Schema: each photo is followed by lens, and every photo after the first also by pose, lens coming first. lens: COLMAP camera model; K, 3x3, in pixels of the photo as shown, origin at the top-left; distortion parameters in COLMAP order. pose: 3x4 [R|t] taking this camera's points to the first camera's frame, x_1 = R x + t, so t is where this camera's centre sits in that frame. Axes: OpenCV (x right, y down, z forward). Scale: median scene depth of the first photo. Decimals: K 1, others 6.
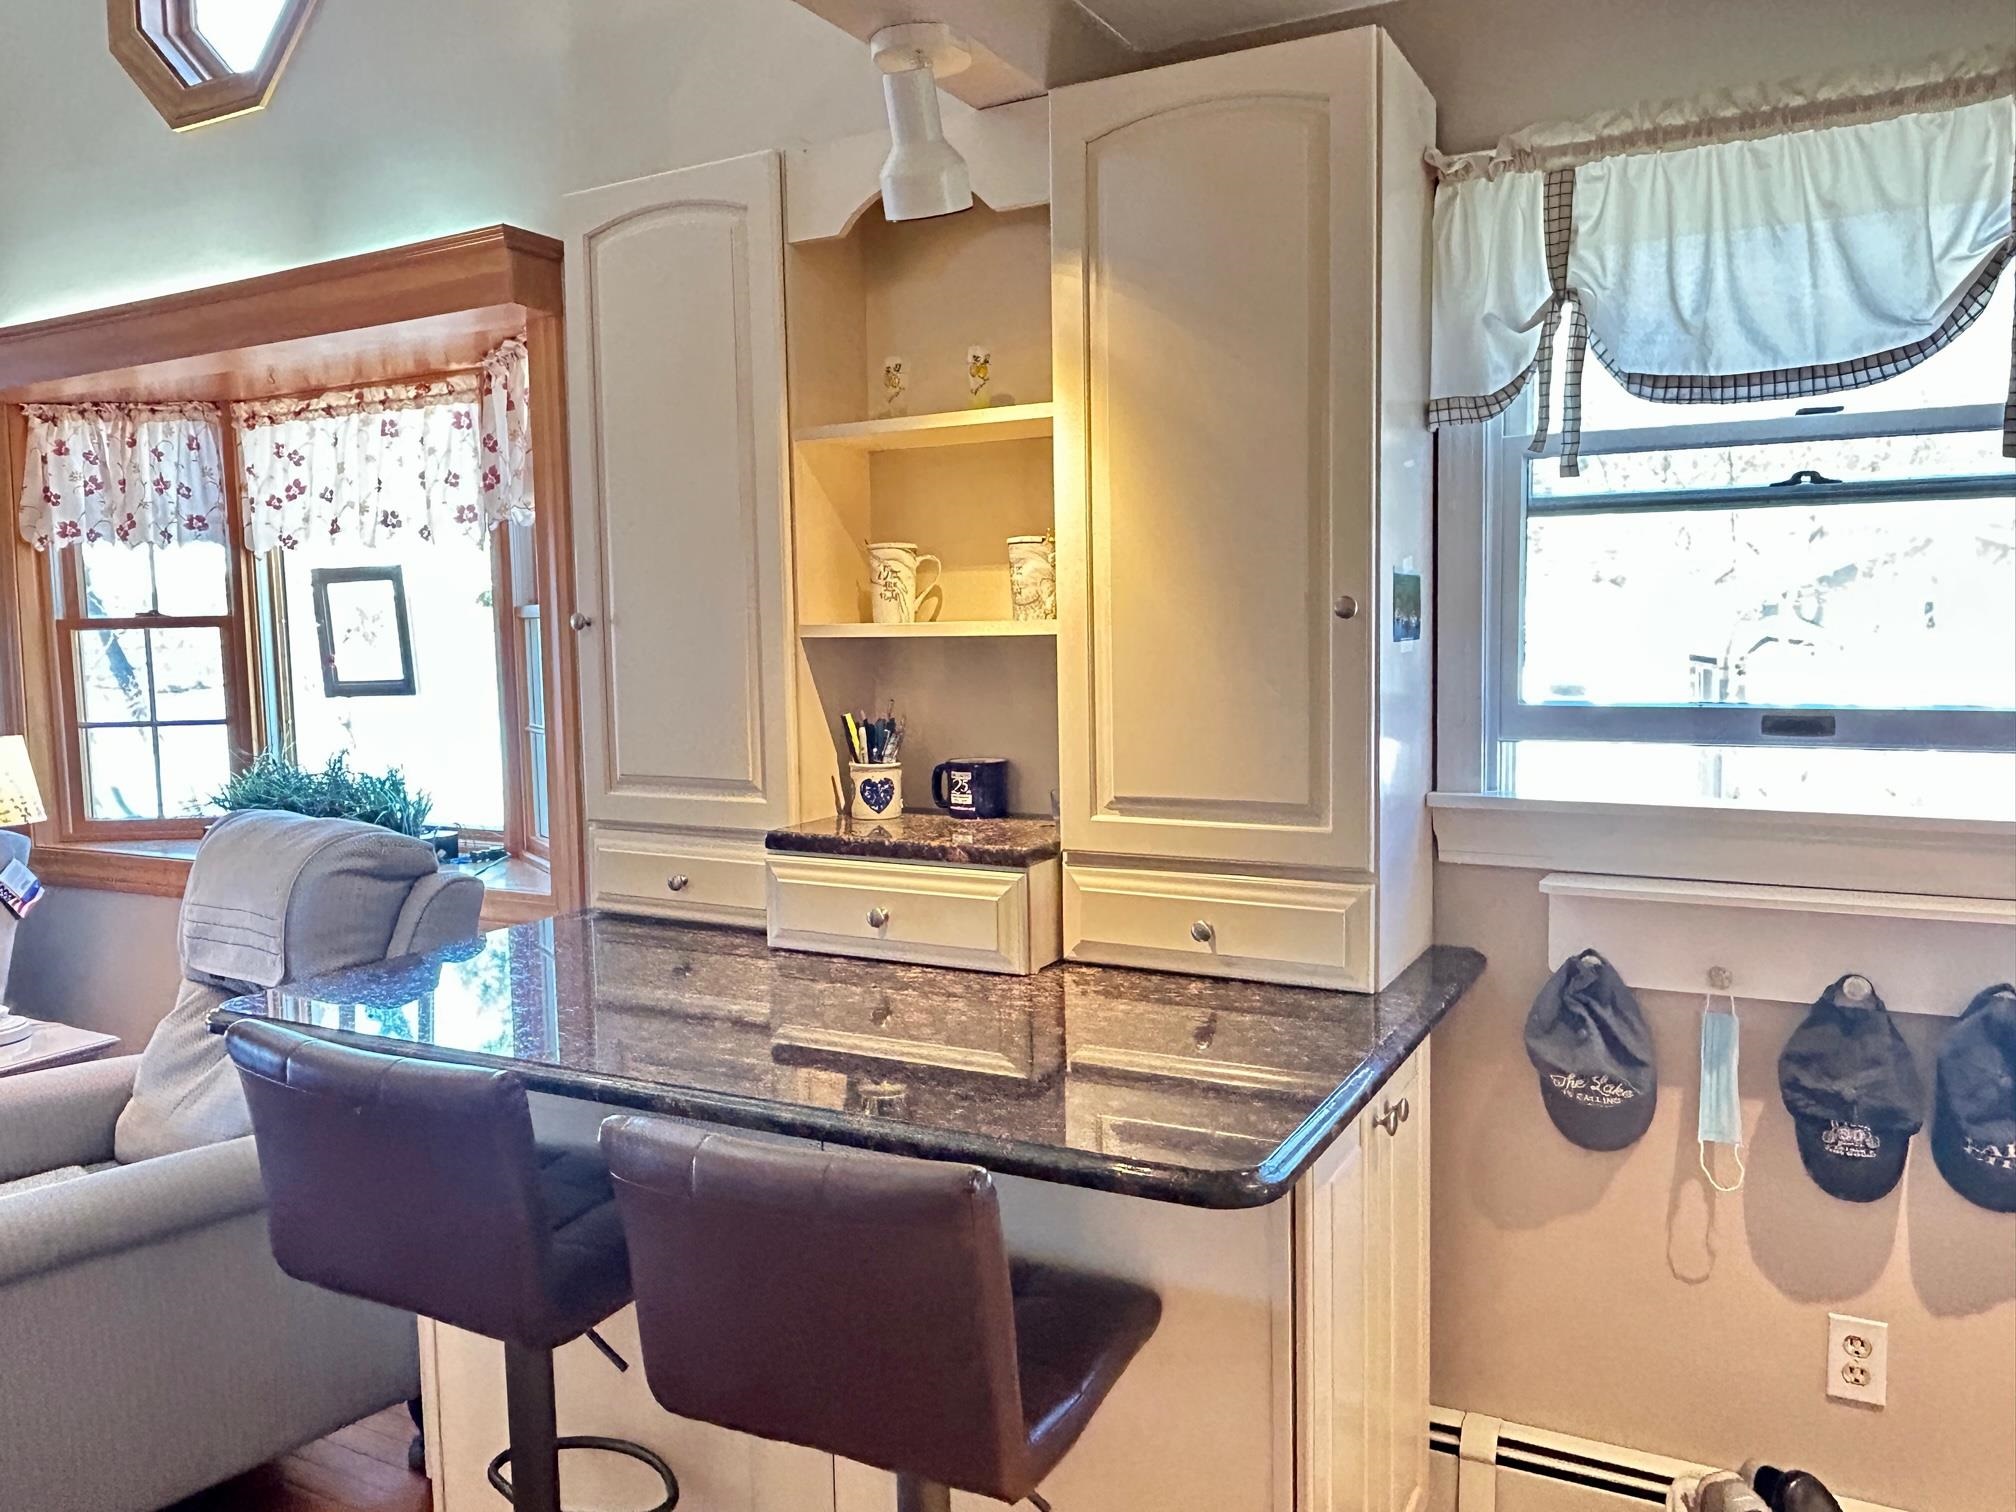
lens RADIAL K [[1467.5, 0, 1006.9], [0, 1467.5, 737.7], [0, 0, 1]] dist [-0.006700, 0.001672]
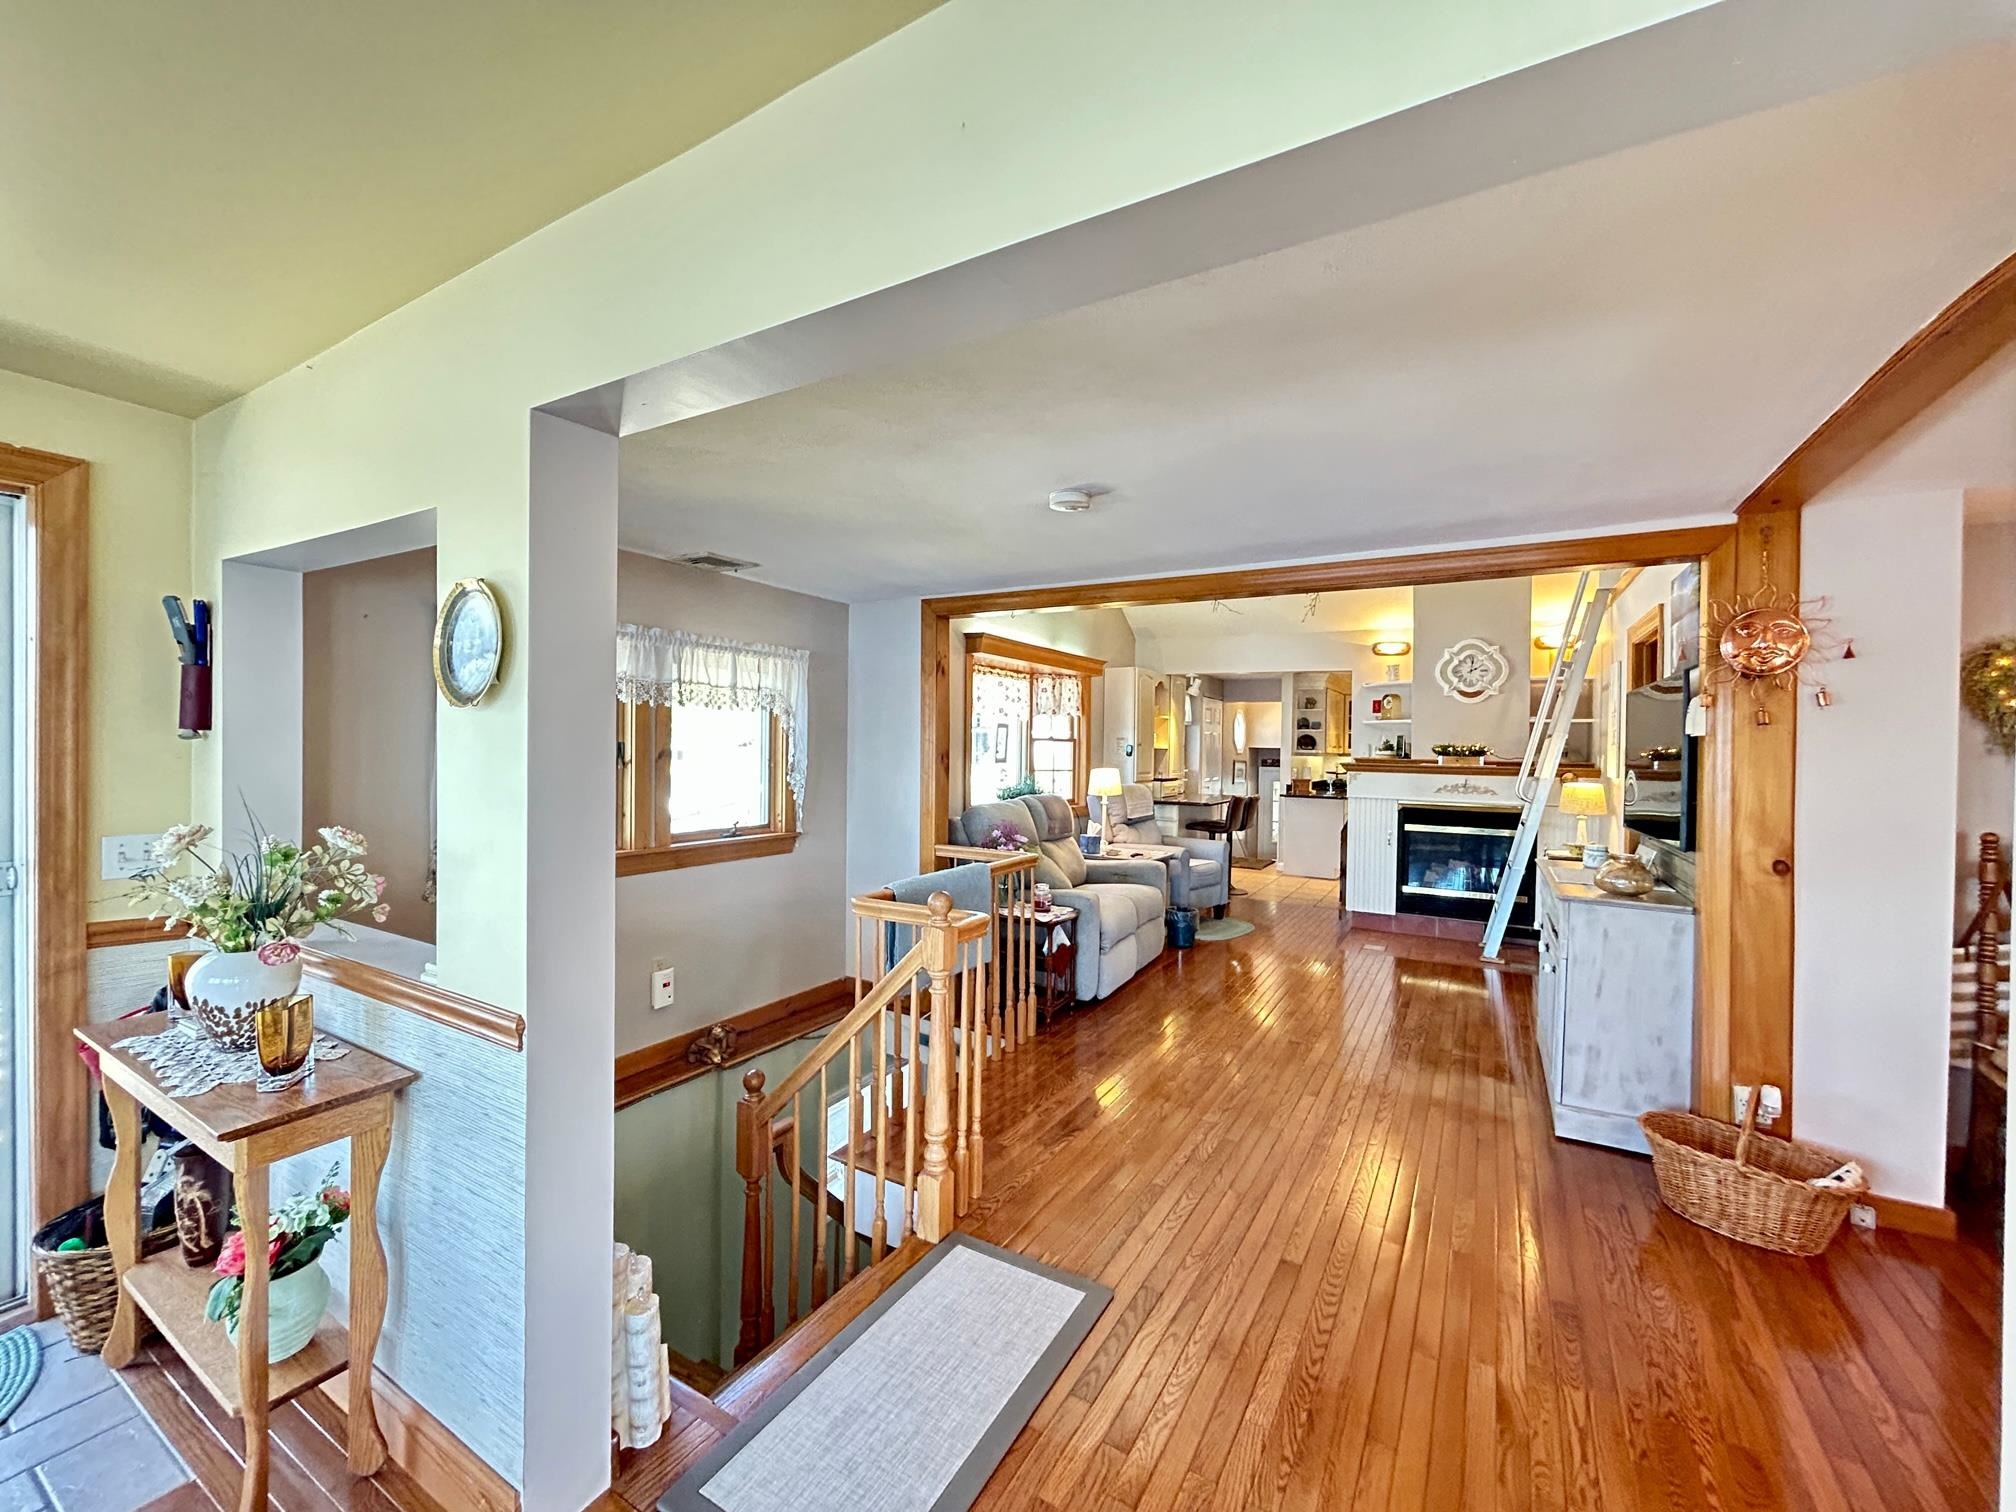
lens RADIAL K [[806.9, 0, 1008.3], [0, 806.9, 758.9], [0, 0, 1]] dist [-0.003531, 0.001107]
pose [[0.045994, 0.006814, 0.998918, -2.175708], [0.068145, 0.997626, -0.009943, -0.018825], [-0.996615, 0.068528, 0.045420, 0.887669]]
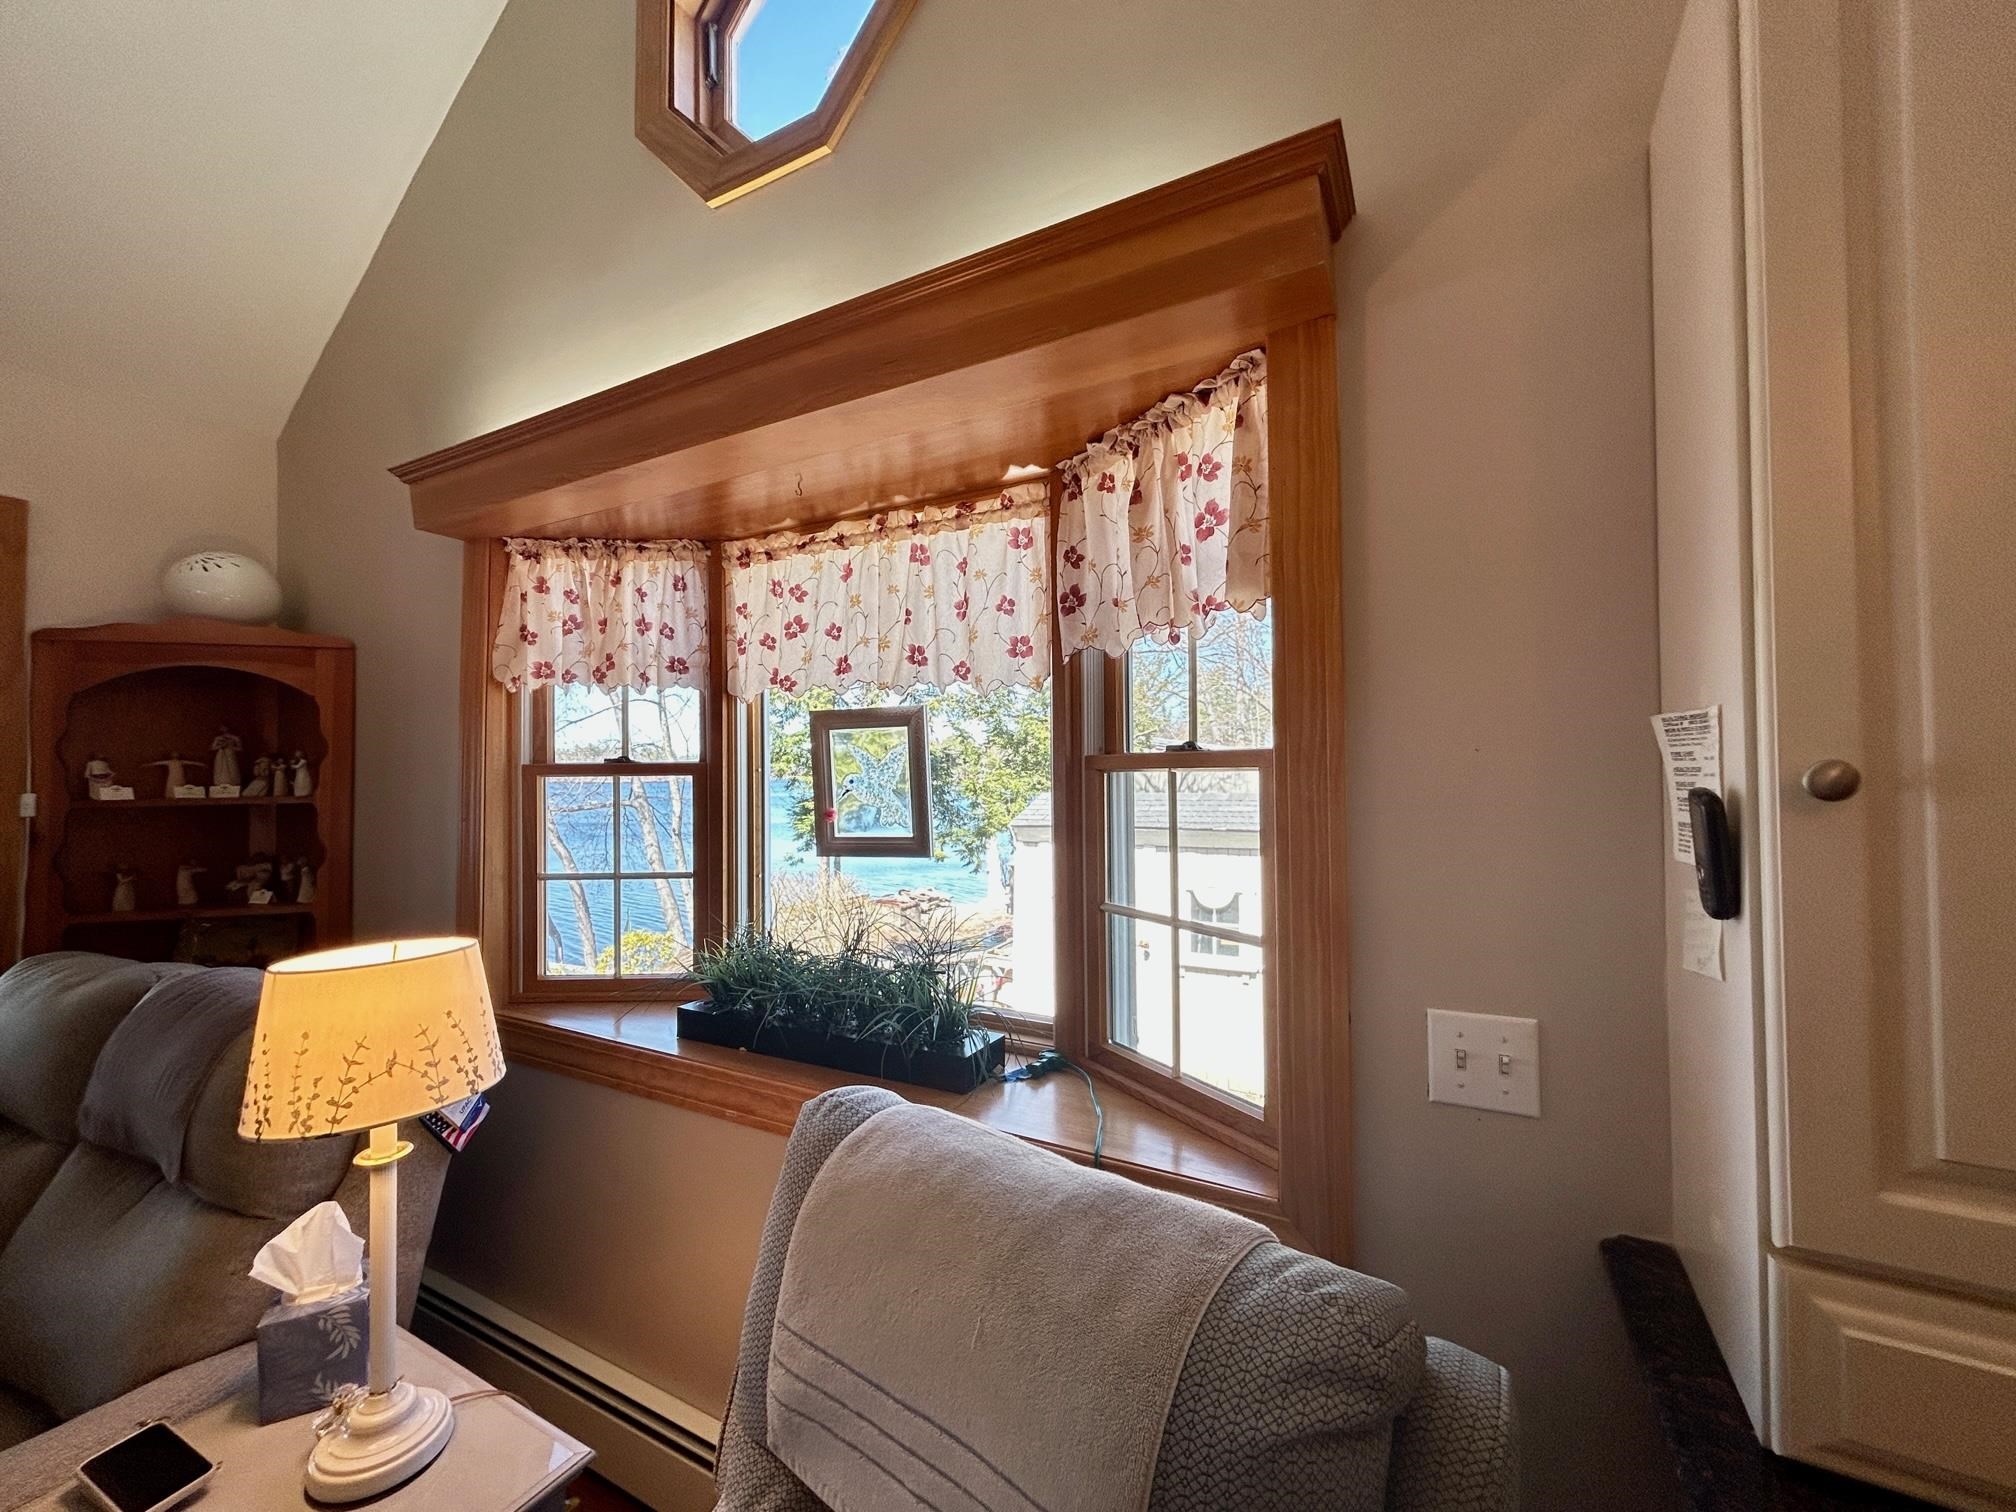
lens RADIAL K [[806.9, 0, 1007.2], [0, 806.9, 763.1], [0, 0, 1]] dist [-0.003531, 0.001107]
pose [[0.999777, 0.016622, -0.013037, -0.341534], [-0.017805, 0.995166, -0.096580, -0.037976], [0.011369, 0.096791, 0.995240, 0.502460]]
